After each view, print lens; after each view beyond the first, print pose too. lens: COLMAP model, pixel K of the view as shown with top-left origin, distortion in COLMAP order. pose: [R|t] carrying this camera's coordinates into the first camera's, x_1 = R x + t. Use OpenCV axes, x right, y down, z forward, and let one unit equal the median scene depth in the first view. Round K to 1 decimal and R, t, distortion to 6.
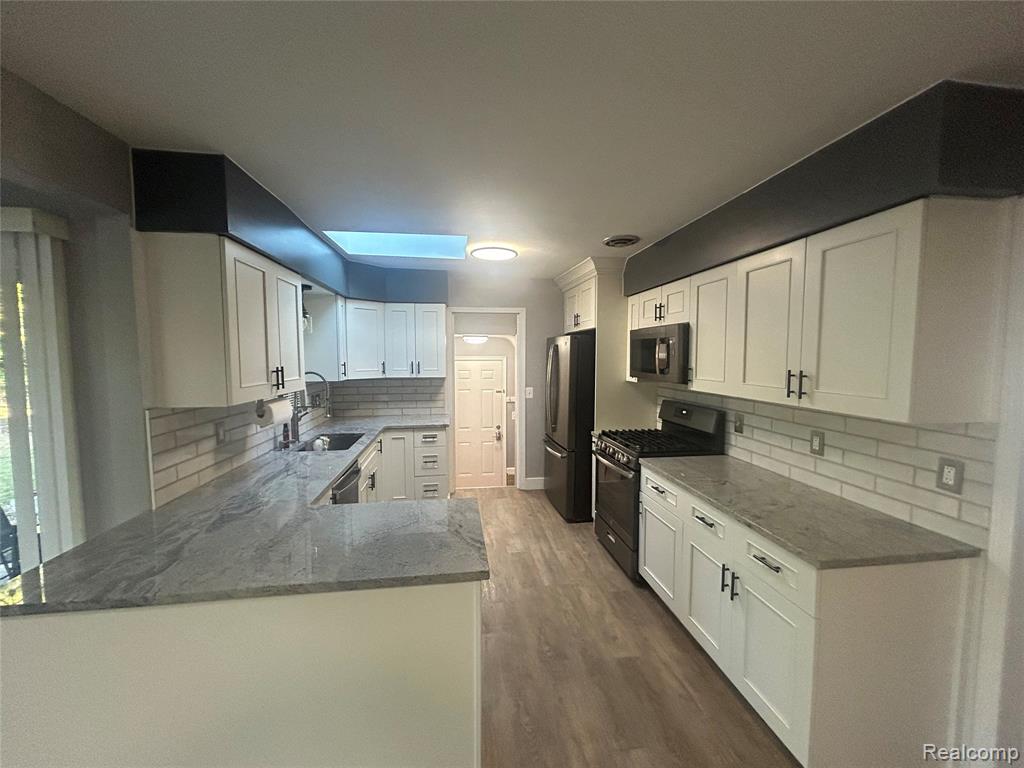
lens RADIAL K [[411.2, 0, 509.9], [0, 411.2, 382.3], [0, 0, 1]] dist [0.000225, -0.000008]
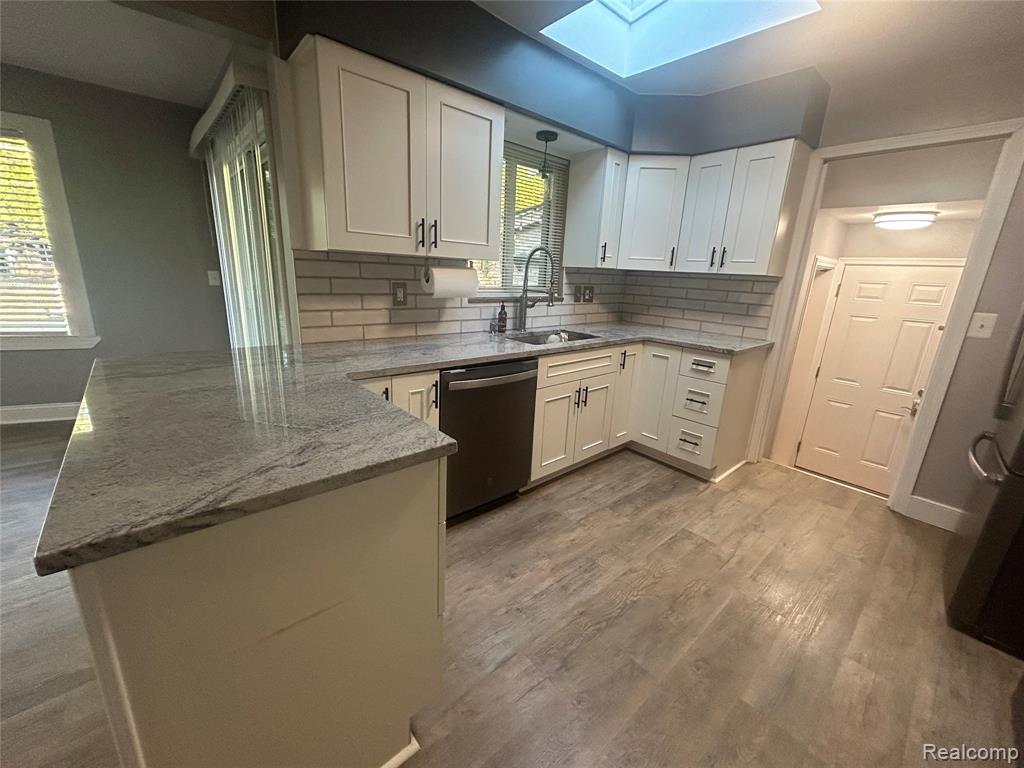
lens RADIAL K [[411.2, 0, 510.1], [0, 411.2, 382.8], [0, 0, 1]] dist [0.000225, -0.000008]
pose [[0.549587, 0.245630, -0.798511, 0.235599], [-0.103654, 0.968464, 0.226567, 0.064759], [0.828981, -0.041749, 0.557716, 0.548768]]
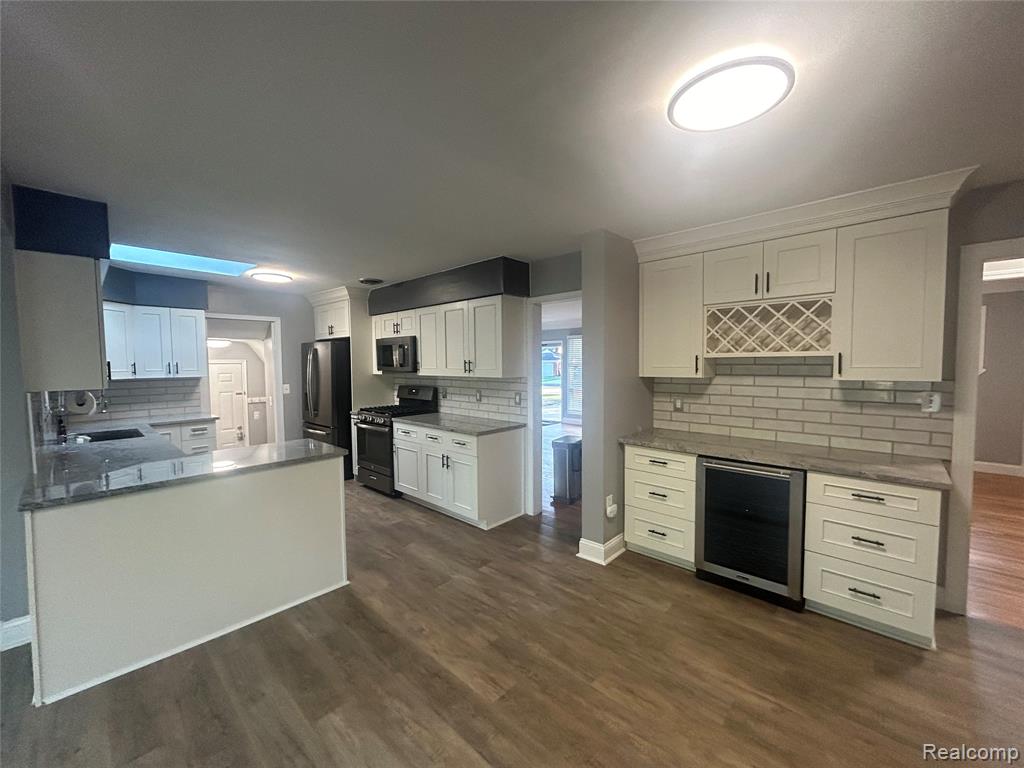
lens RADIAL K [[411.2, 0, 510.2], [0, 411.2, 384.5], [0, 0, 1]] dist [0.000225, -0.000008]
pose [[0.775084, -0.040939, 0.630530, -0.343187], [0.050108, 0.998739, 0.003249, 0.070317], [-0.629868, 0.029076, 0.776158, -0.561611]]
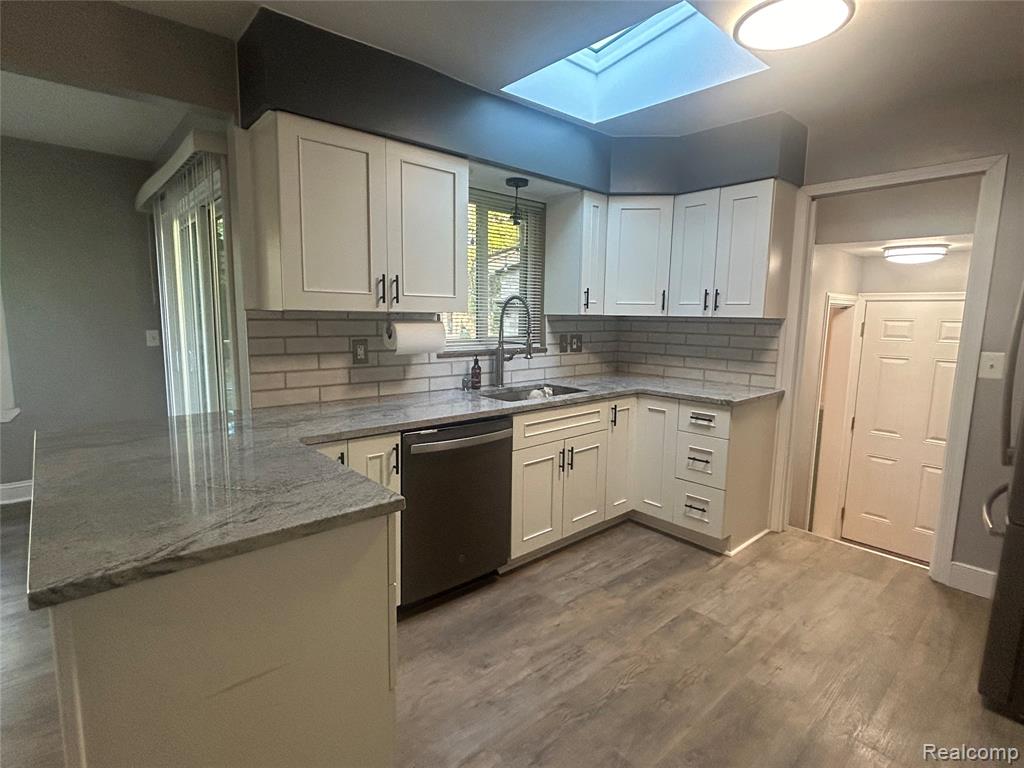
lens RADIAL K [[515.7, 0, 508.6], [0, 515.7, 382.6], [0, 0, 1]] dist [-0.002704, 0.000740]
pose [[0.555873, 0.120612, -0.822471, 0.350462], [-0.072412, 0.992683, 0.096633, 0.047779], [0.828108, 0.005841, 0.560539, 0.527332]]
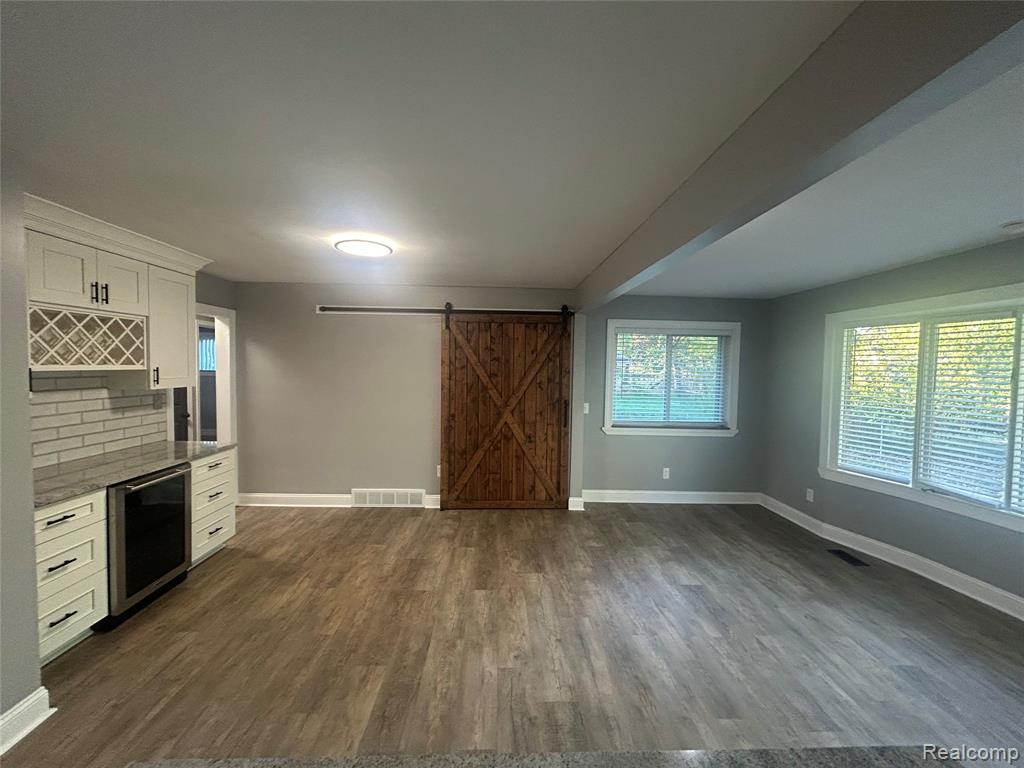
lens RADIAL K [[411.2, 0, 509.9], [0, 411.2, 386.2], [0, 0, 1]] dist [0.000225, -0.000008]
pose [[-0.994359, -0.023101, 0.103518, -0.276807], [-0.010919, 0.993103, 0.116734, -0.047109], [-0.105500, 0.114946, -0.987754, 0.663302]]
